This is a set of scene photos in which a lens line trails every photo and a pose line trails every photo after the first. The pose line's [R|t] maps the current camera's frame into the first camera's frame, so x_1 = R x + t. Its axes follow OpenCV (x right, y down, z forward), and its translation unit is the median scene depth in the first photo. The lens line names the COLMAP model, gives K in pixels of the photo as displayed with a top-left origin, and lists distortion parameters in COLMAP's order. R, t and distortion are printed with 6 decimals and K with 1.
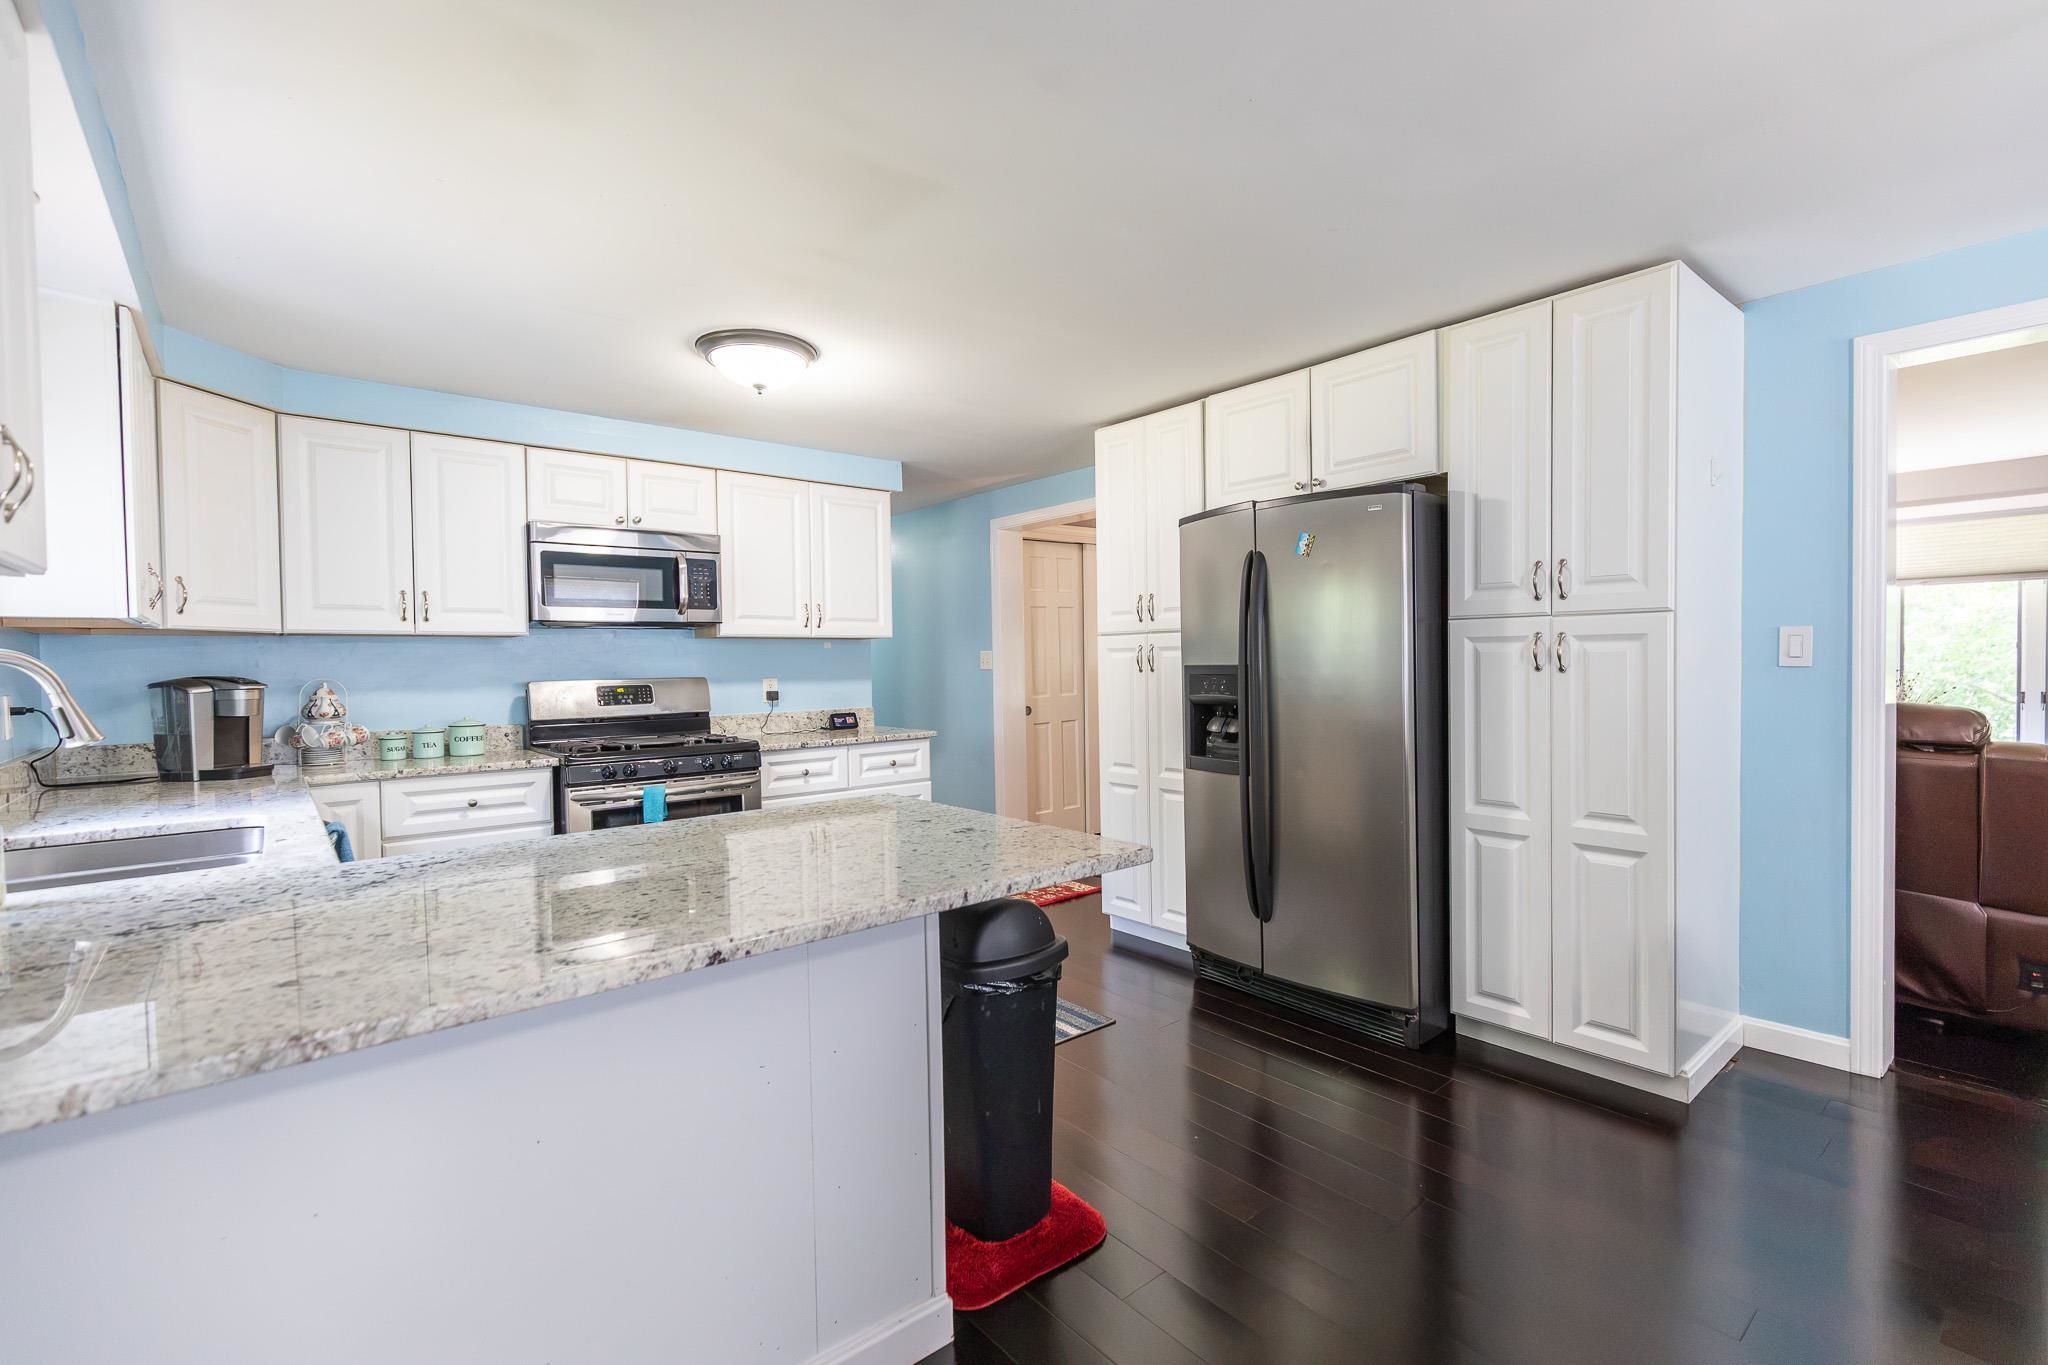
lens RADIAL K [[910.1, 0, 1042.2], [0, 910.1, 681.4], [0, 0, 1]] dist [0.008617, -0.001495]
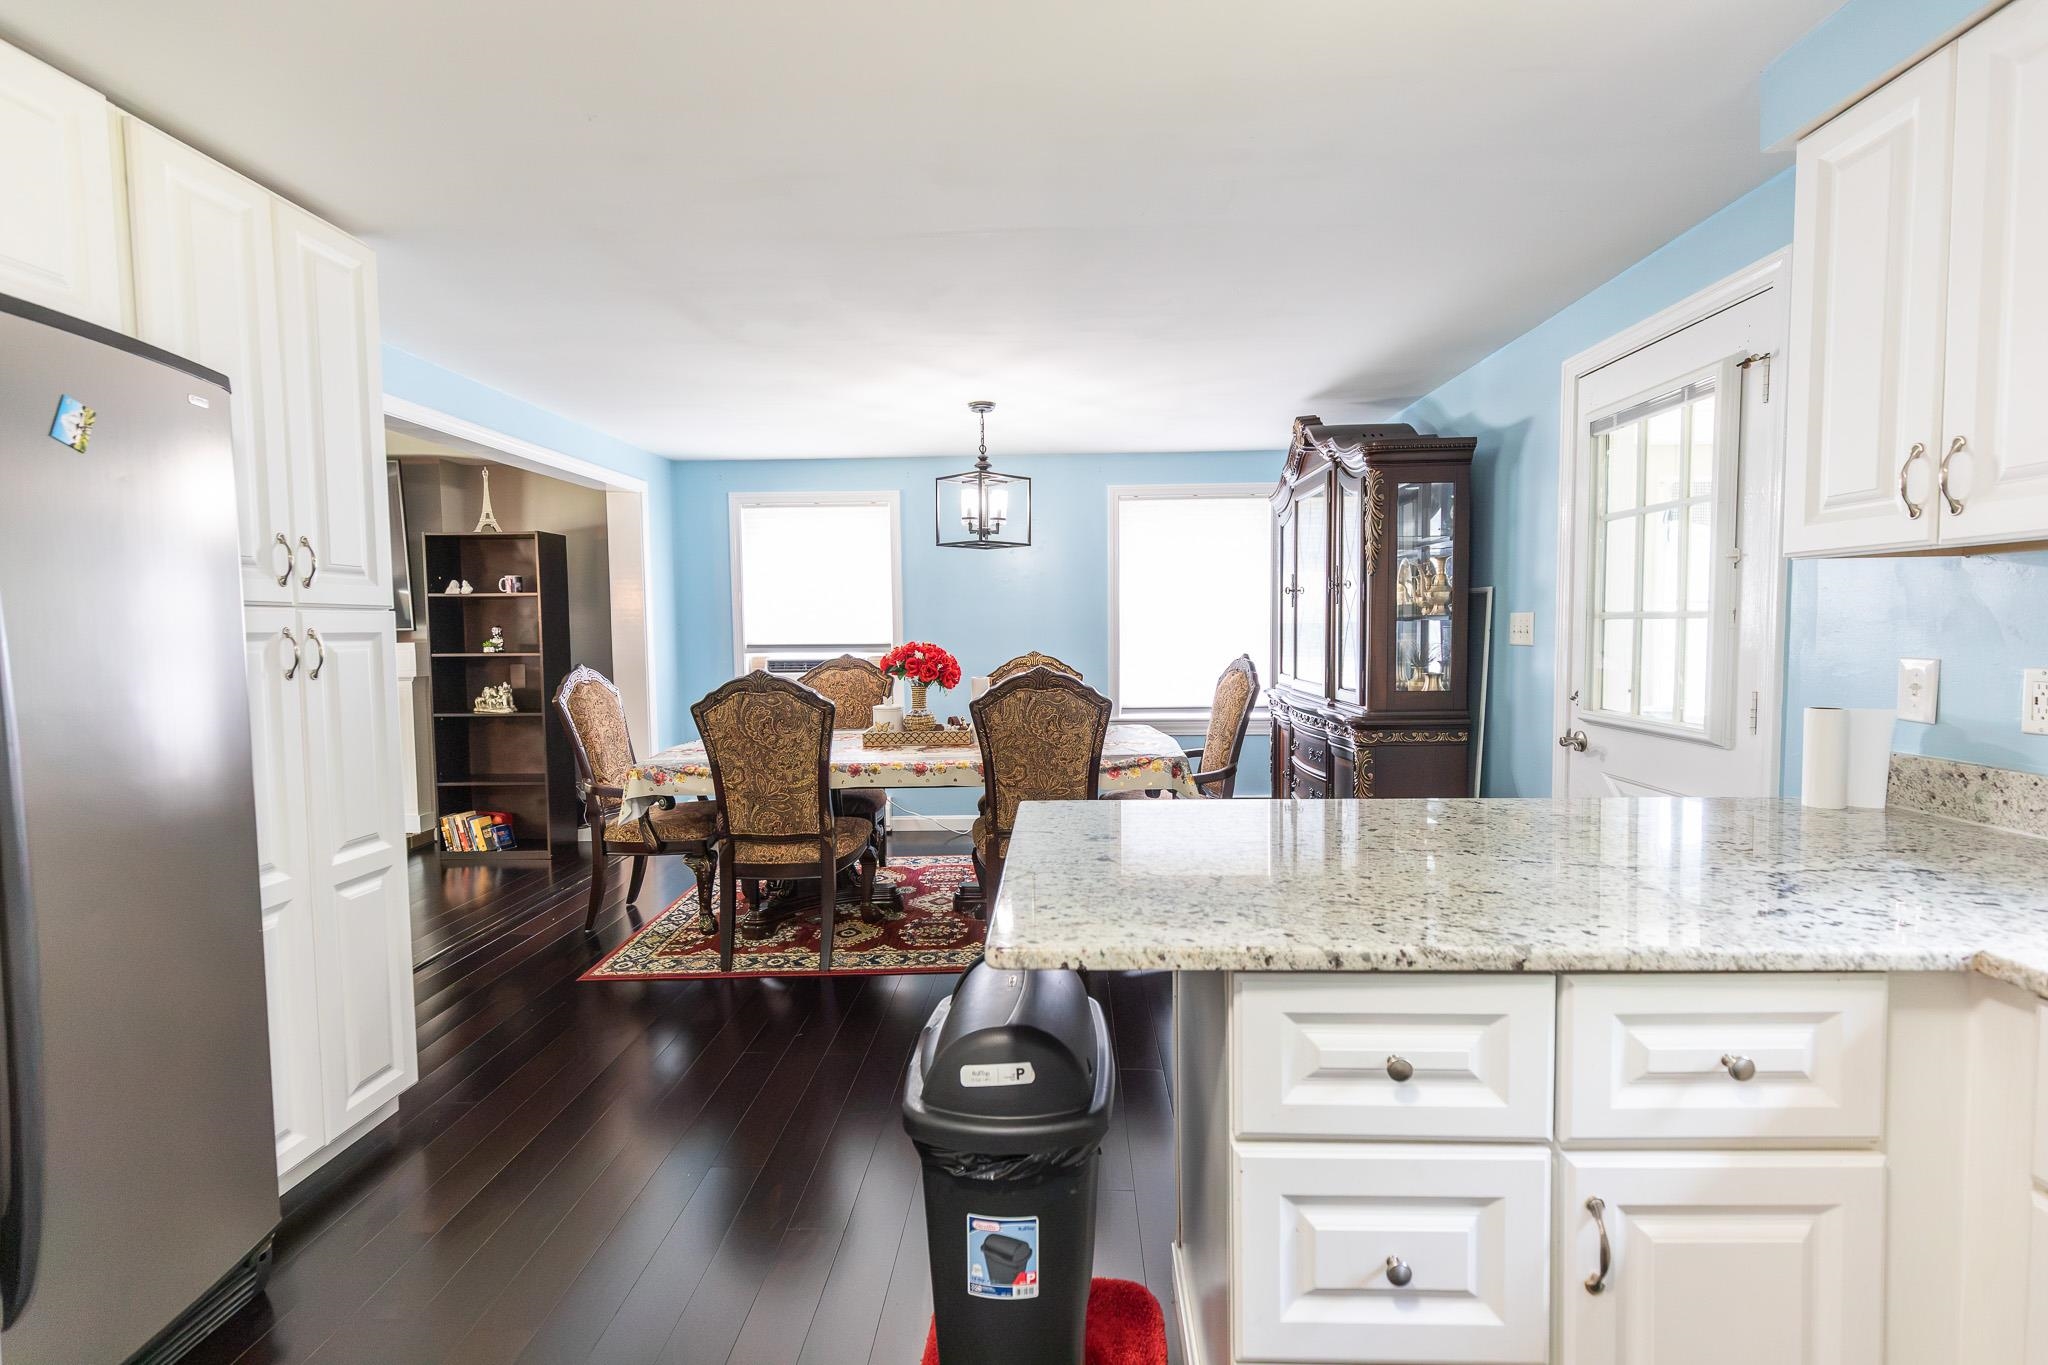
lens RADIAL K [[910.1, 0, 1035.9], [0, 910.1, 668.5], [0, 0, 1]] dist [0.008617, -0.001495]
pose [[-0.738869, -0.005580, 0.673826, -0.360687], [0.042457, 0.997593, 0.054817, -0.029605], [-0.672510, 0.069111, -0.736854, 0.957416]]
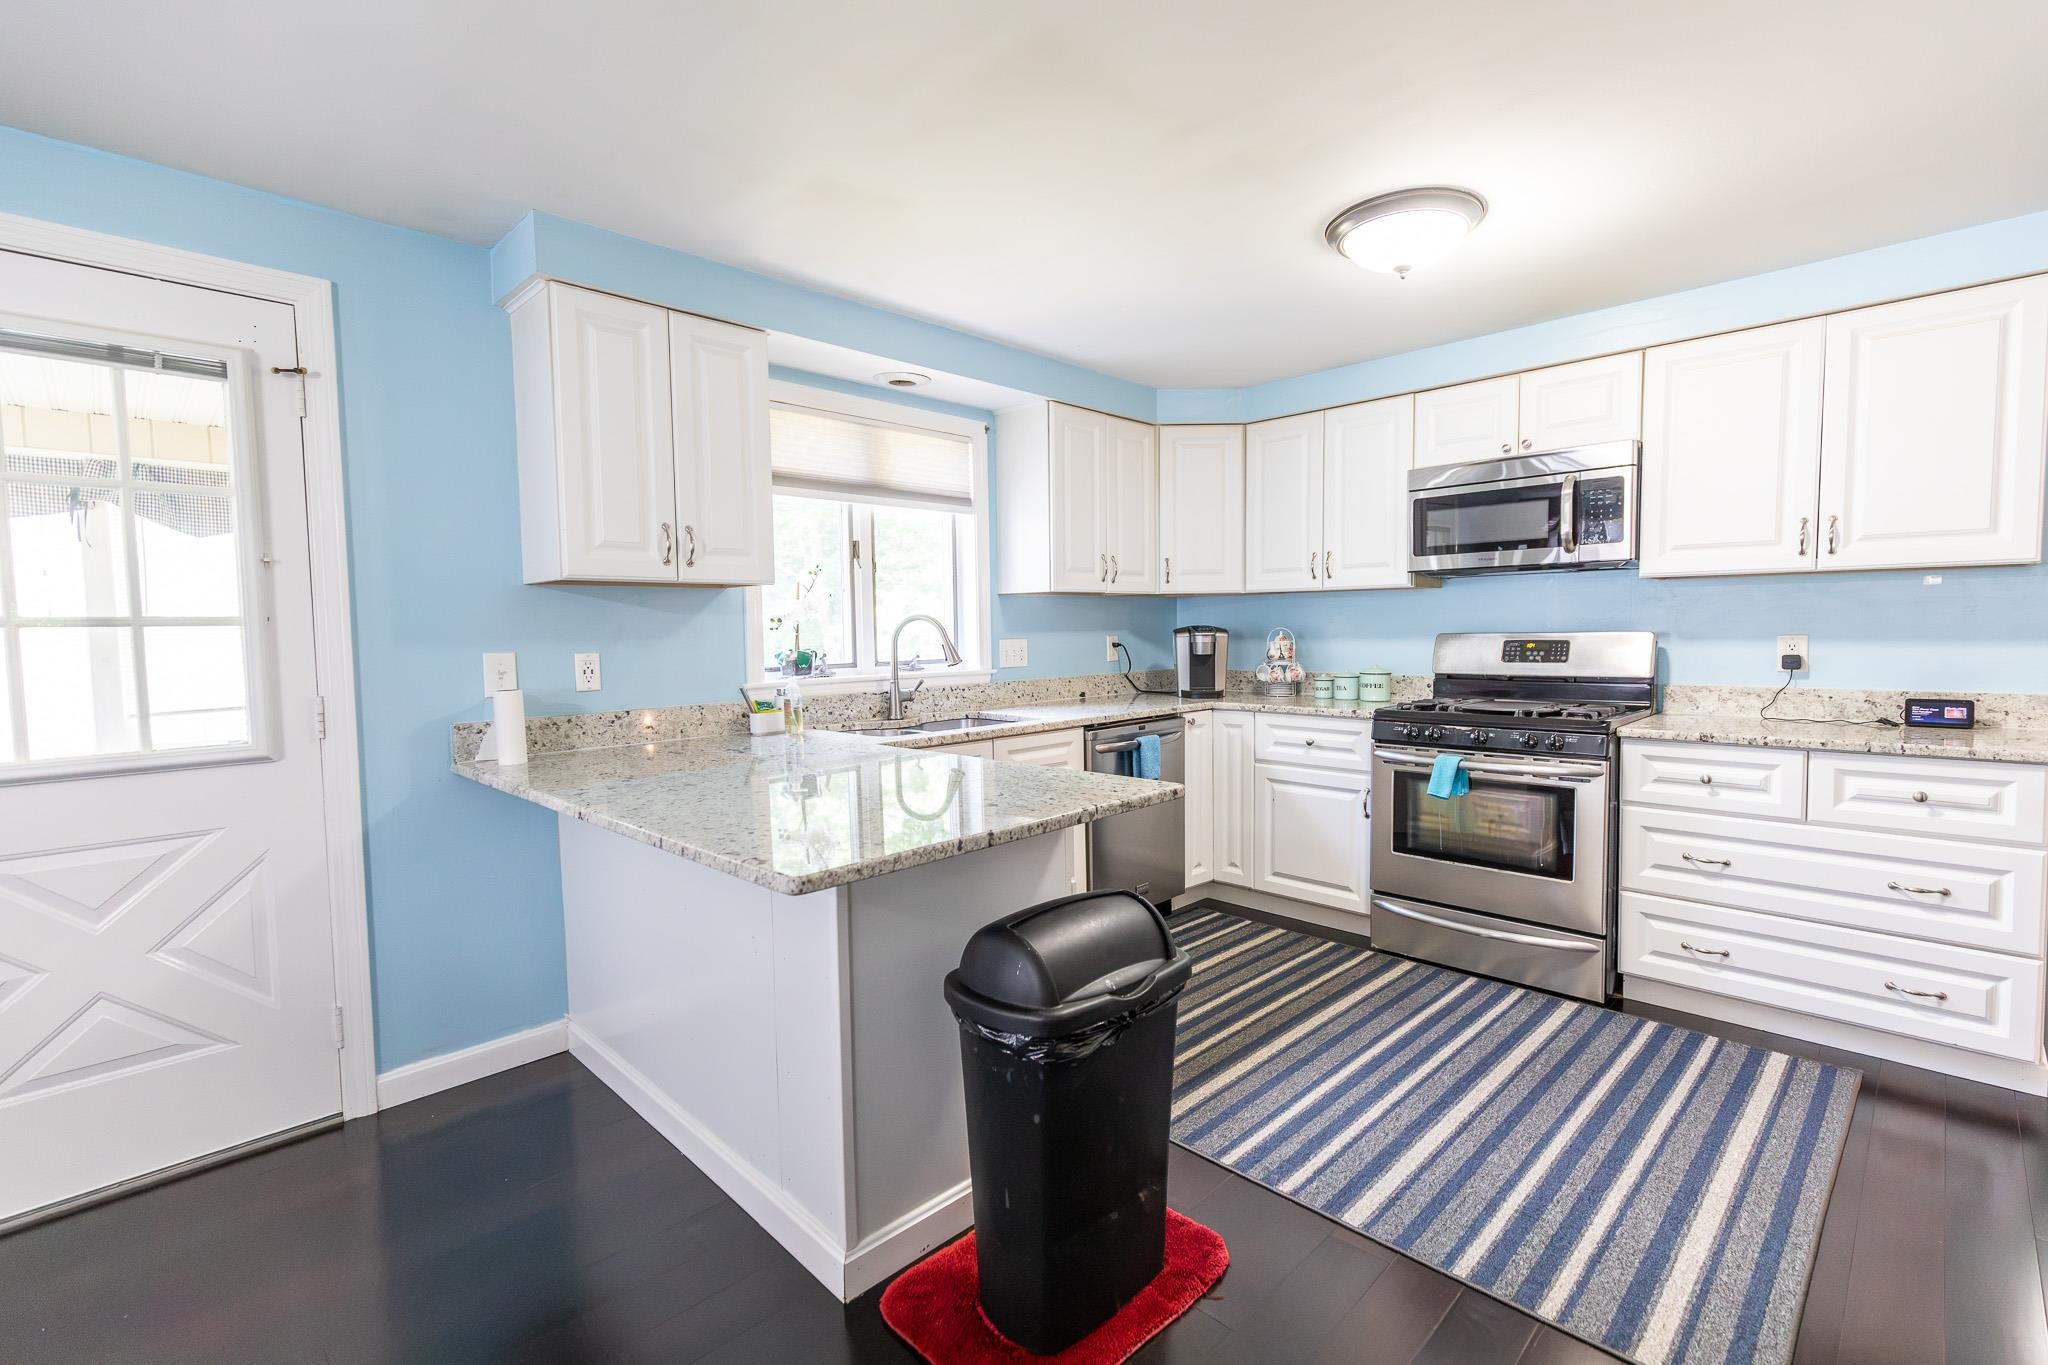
lens RADIAL K [[910.1, 0, 1035.3], [0, 910.1, 683.0], [0, 0, 1]] dist [0.008617, -0.001495]
pose [[0.080549, 0.076357, -0.993822, 0.453129], [-0.008607, 0.997078, 0.075909, -0.020407], [0.996713, 0.002439, 0.080971, 0.584784]]
